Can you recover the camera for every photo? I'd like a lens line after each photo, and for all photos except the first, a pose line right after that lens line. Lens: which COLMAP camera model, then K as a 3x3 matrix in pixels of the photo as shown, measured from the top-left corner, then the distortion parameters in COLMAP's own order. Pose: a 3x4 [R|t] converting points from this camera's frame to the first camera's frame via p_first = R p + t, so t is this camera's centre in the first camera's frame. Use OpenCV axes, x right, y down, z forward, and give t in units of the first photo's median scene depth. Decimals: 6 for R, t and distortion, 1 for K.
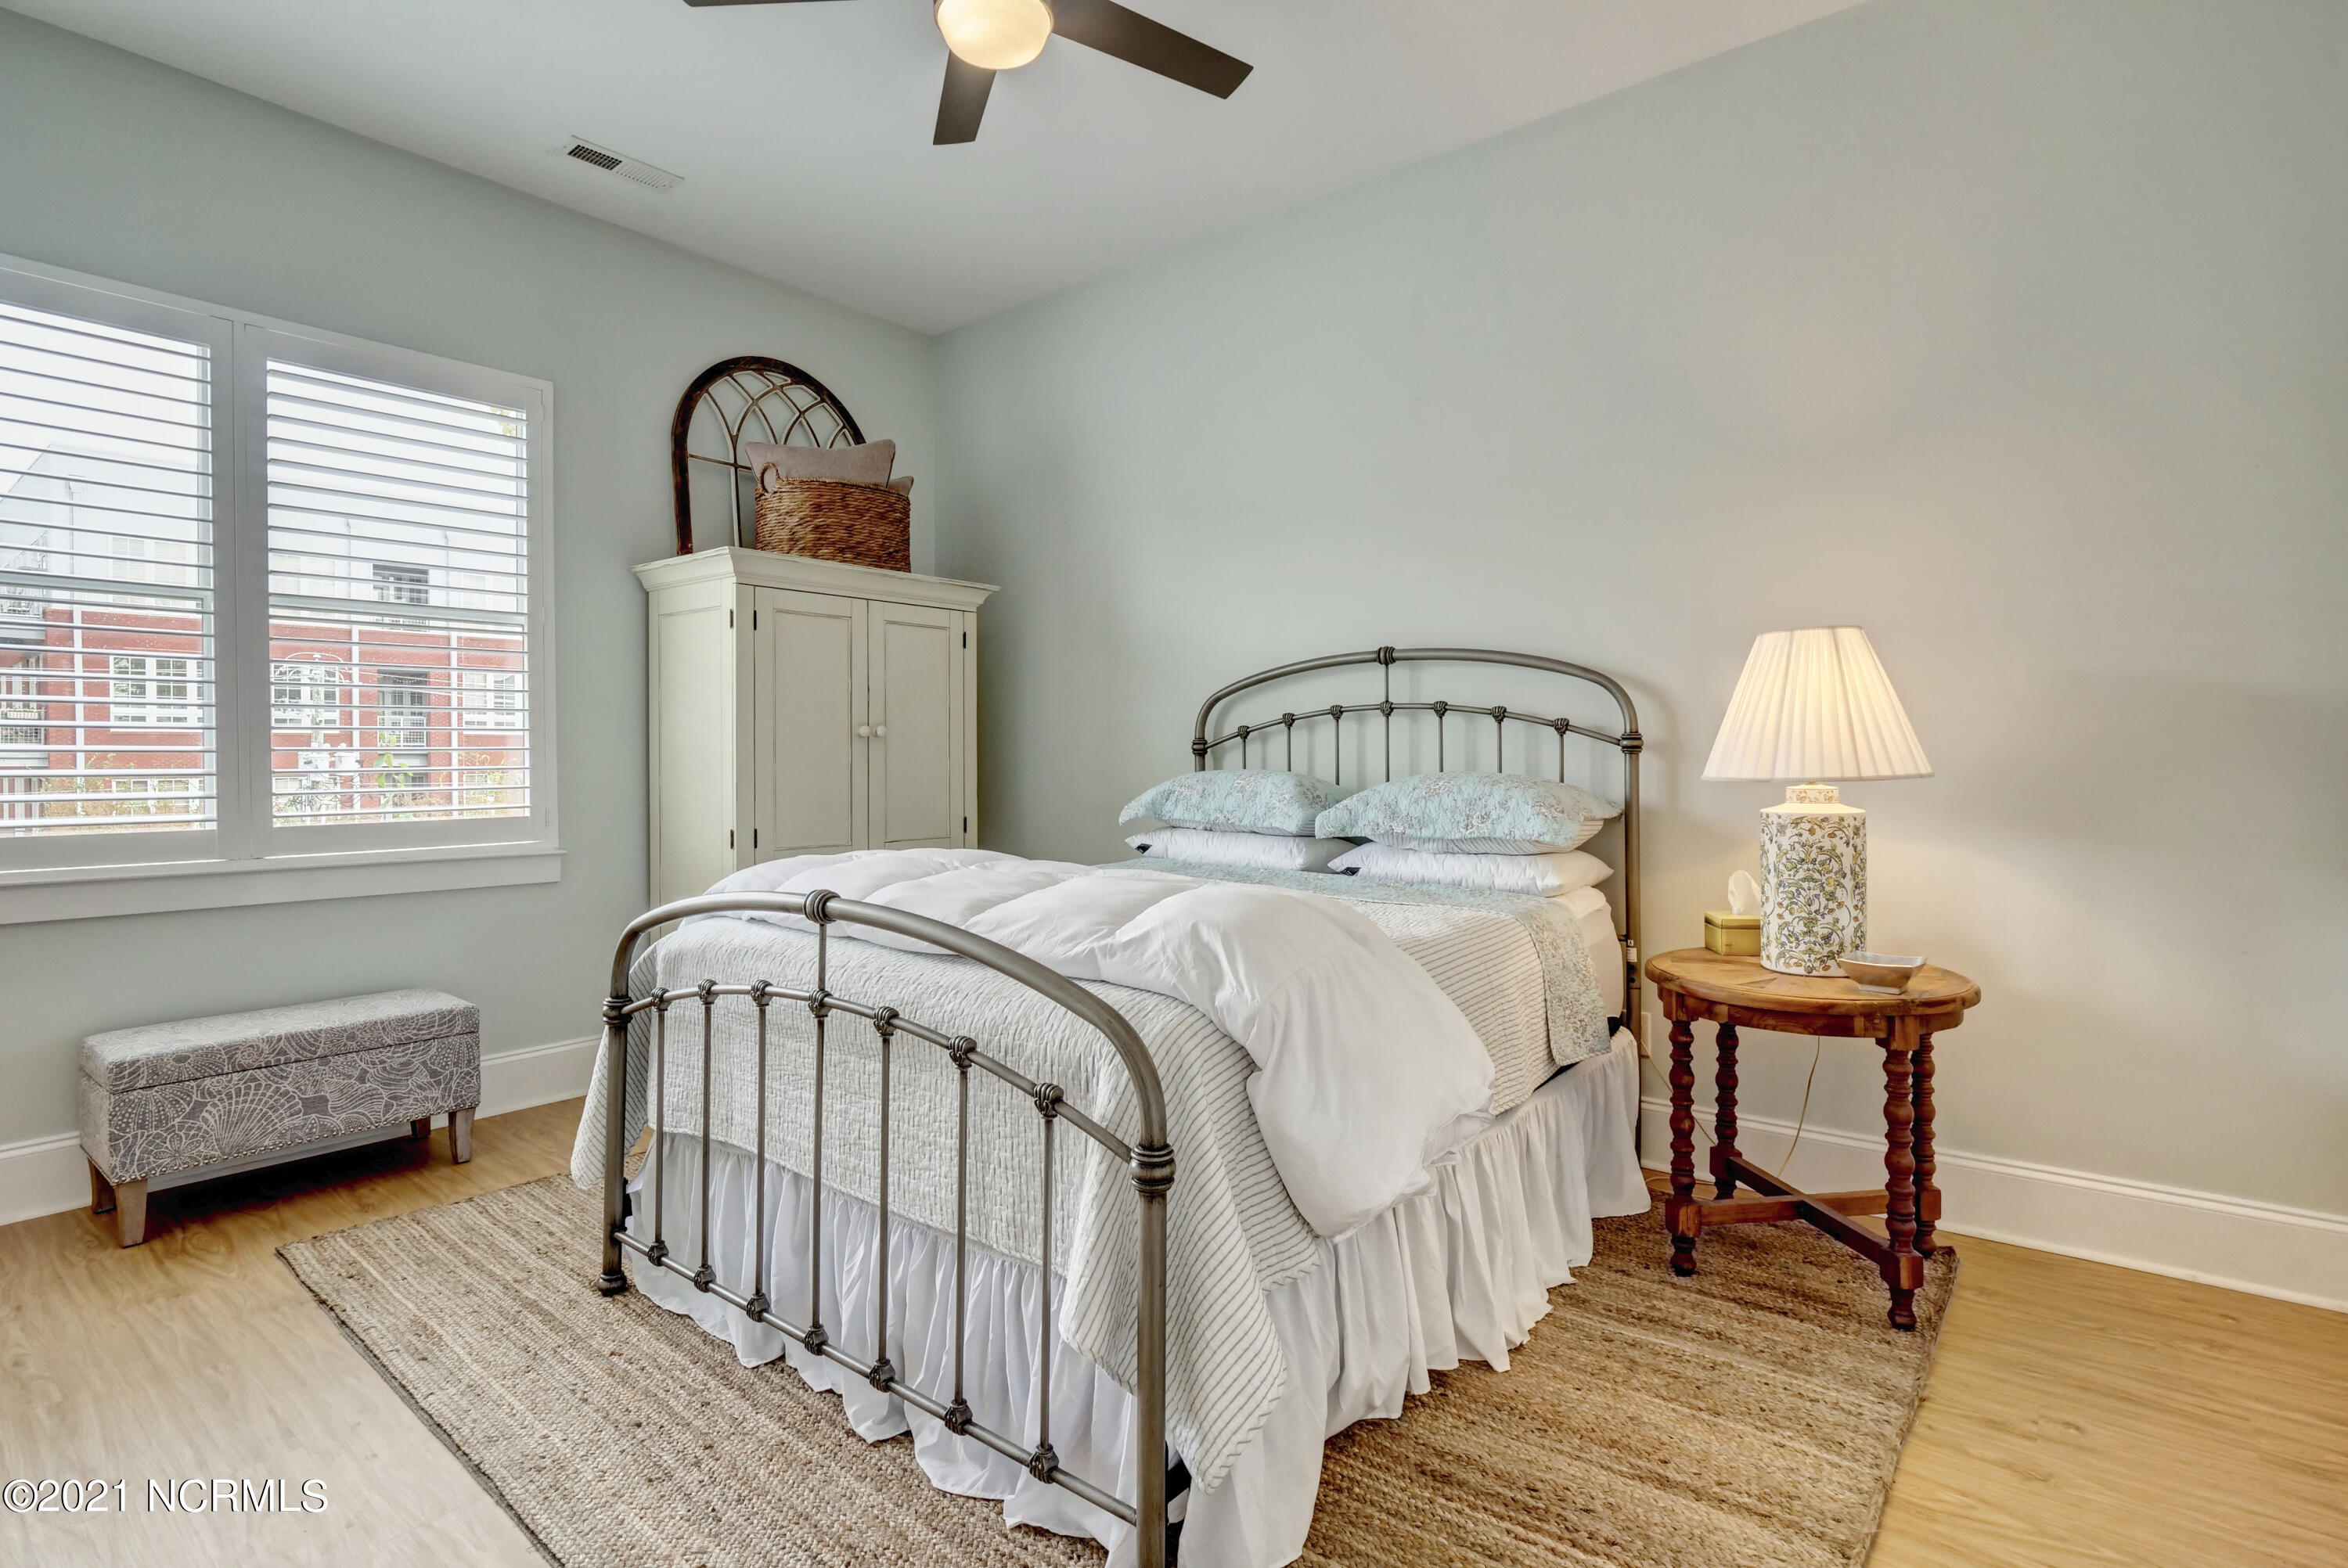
lens RADIAL K [[1137.4, 0, 1165.1], [0, 1137.4, 771.6], [0, 0, 1]] dist [-0.014076, -0.001968]
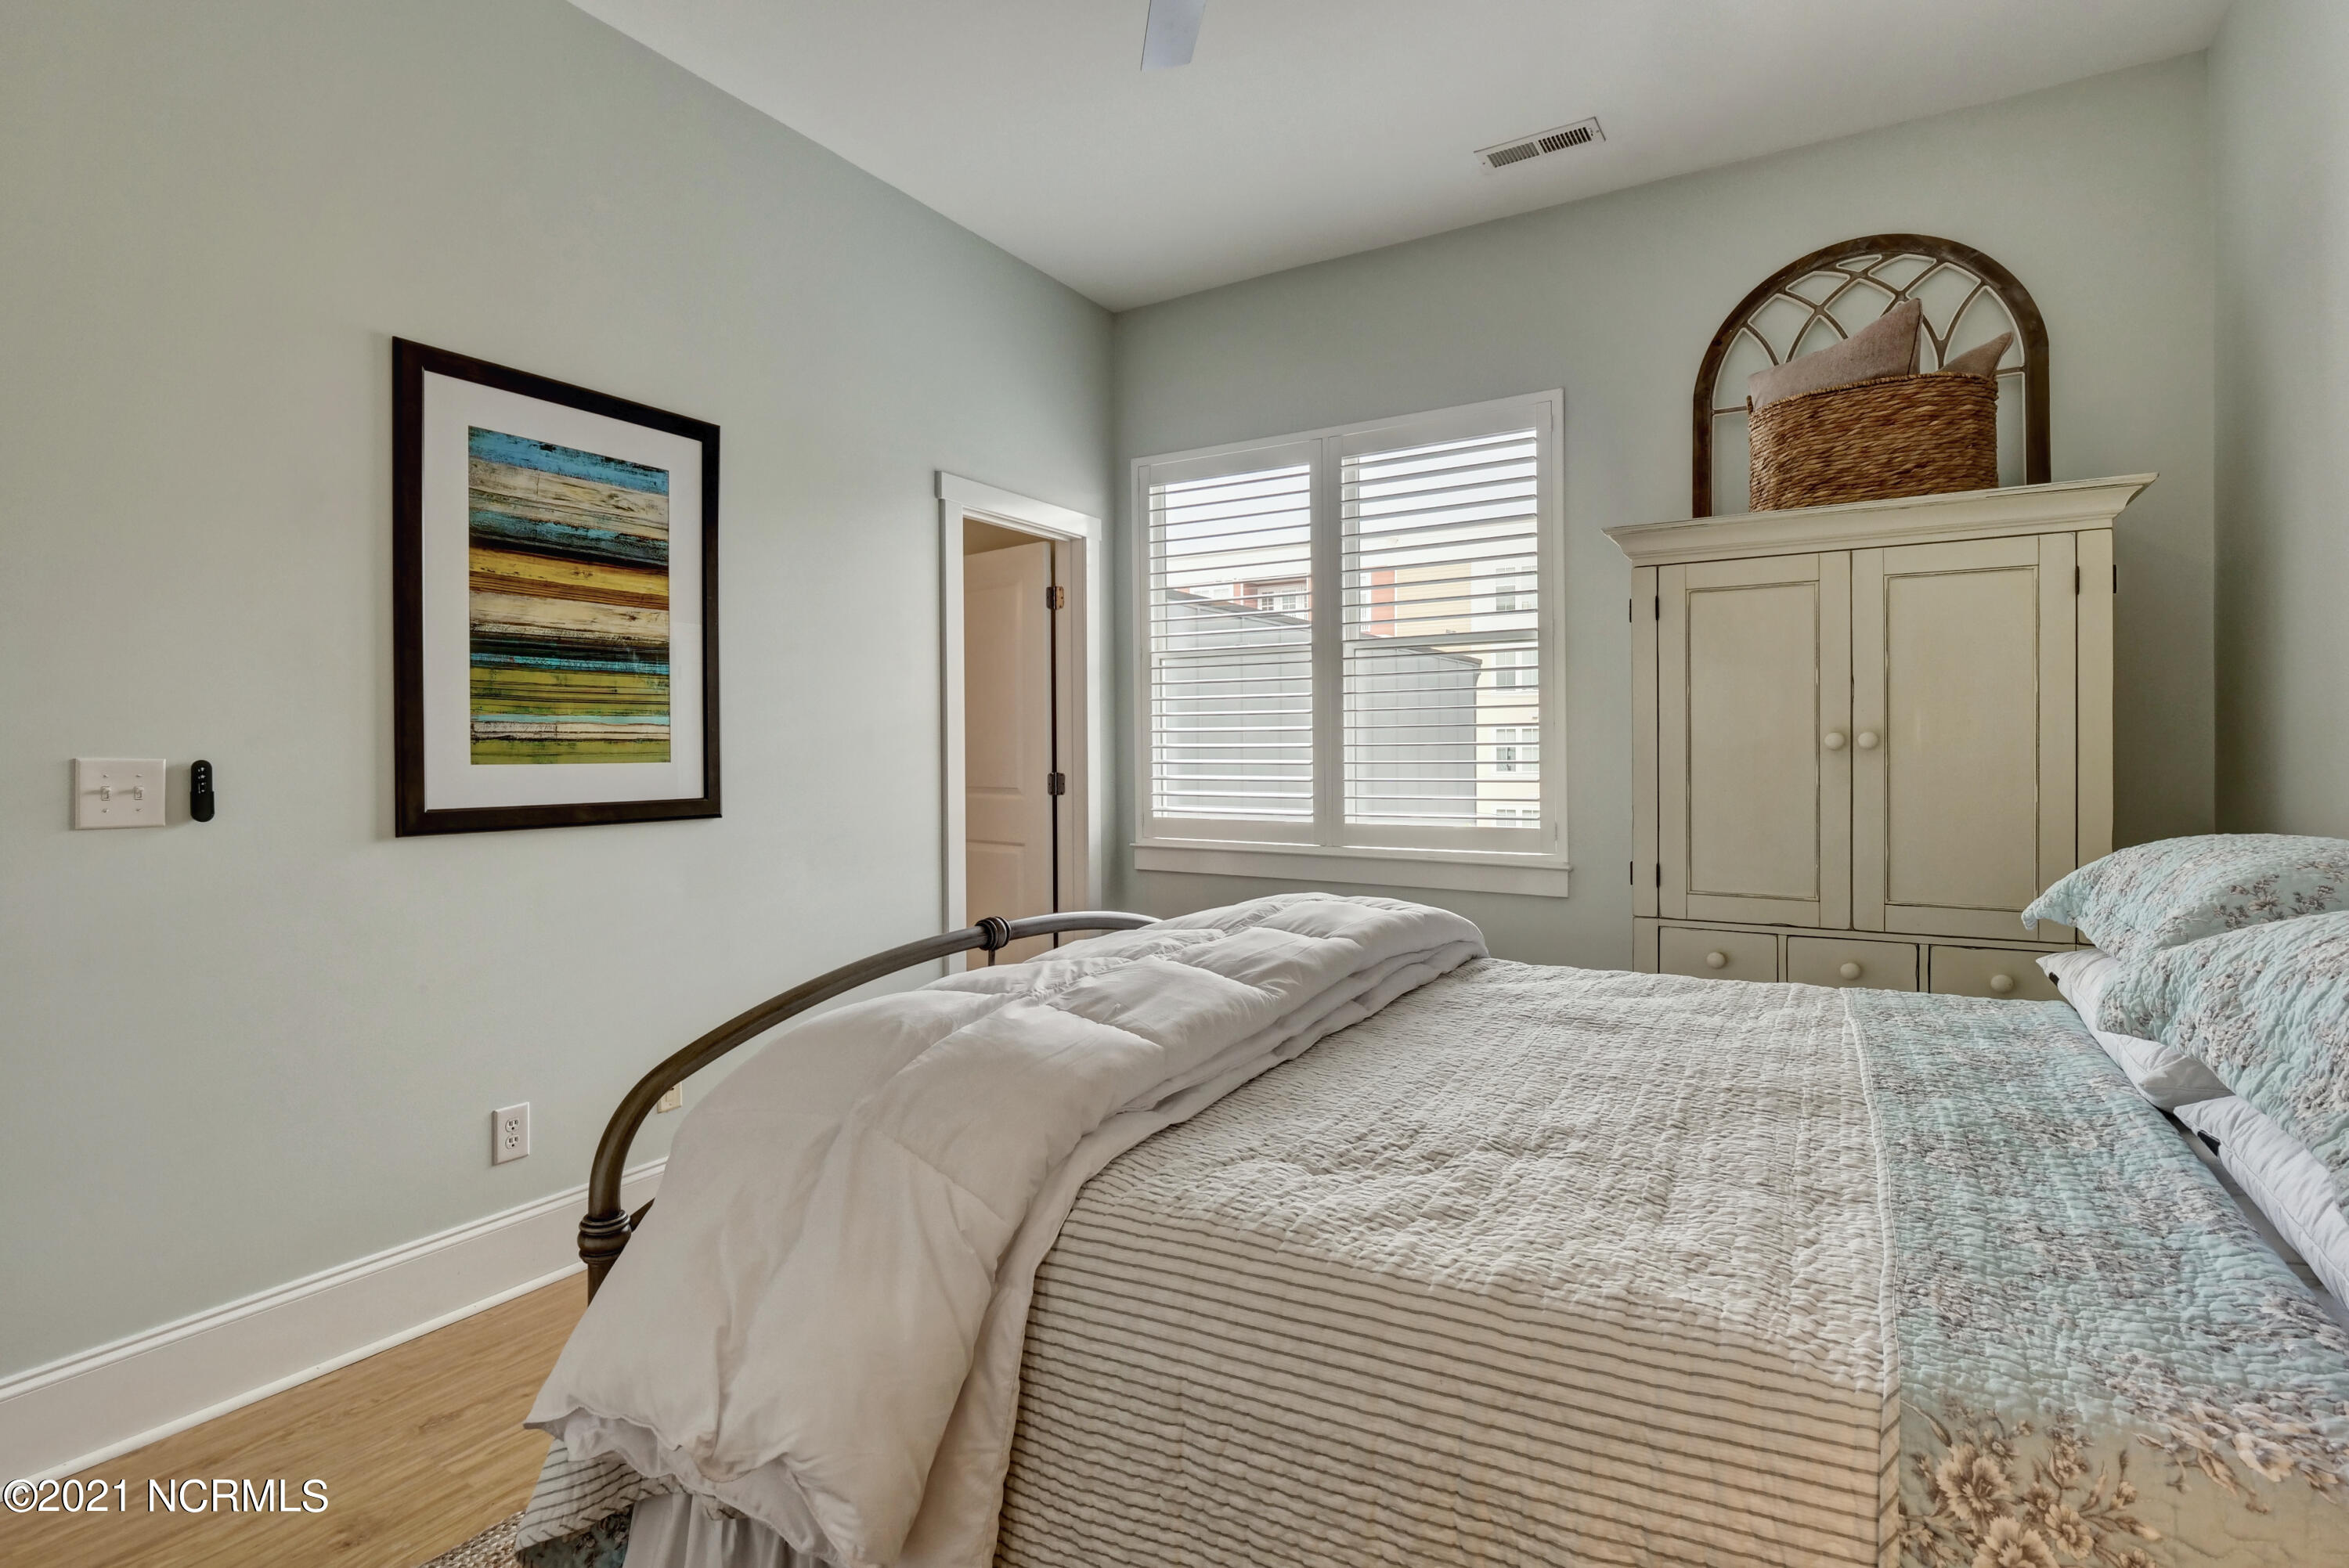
lens RADIAL K [[1137.9, 0, 1177.9], [0, 1137.9, 764.6], [0, 0, 1]] dist [-0.014076, -0.001968]
pose [[0.138977, 0.017345, -0.990144, 0.367092], [-0.005715, 0.999844, 0.016713, -0.029964], [0.990279, 0.003336, 0.139055, 0.499082]]
